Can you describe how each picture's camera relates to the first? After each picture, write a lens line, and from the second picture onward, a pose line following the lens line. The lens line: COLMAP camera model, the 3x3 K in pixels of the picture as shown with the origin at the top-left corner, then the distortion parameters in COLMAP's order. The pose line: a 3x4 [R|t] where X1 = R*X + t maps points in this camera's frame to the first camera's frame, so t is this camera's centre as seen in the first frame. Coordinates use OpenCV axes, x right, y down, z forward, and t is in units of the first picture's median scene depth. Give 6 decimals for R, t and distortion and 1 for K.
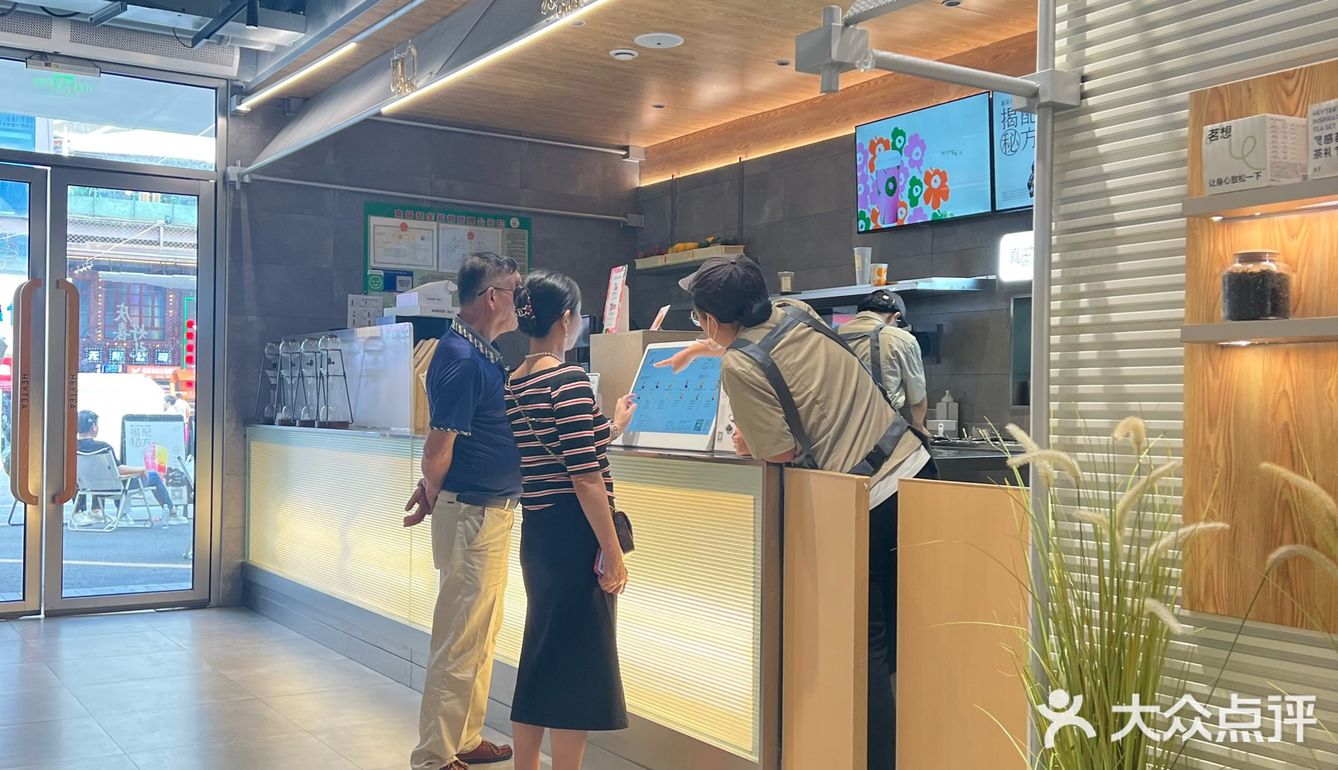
lens RADIAL K [[1267.5, 0, 668.6], [0, 1267.5, 388.9], [0, 0, 1]] dist [-0.008552, 0.000000]
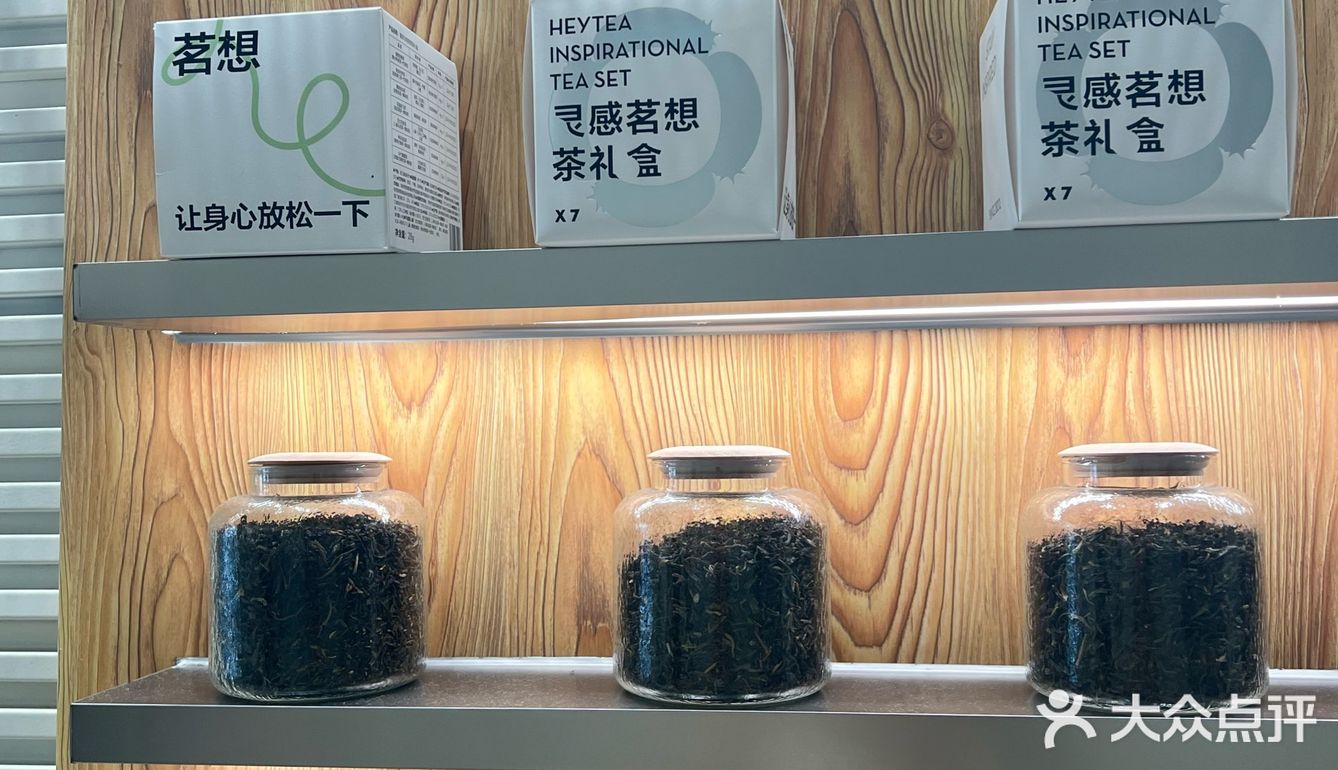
lens RADIAL K [[1267.5, 0, 669.3], [0, 1267.5, 390.1], [0, 0, 1]] dist [-0.008552, 0.000000]
pose [[0.614974, 0.009881, 0.788486, 0.272287], [0.013746, 0.999635, -0.023248, -0.116478], [-0.788428, 0.025135, 0.614614, 0.743302]]
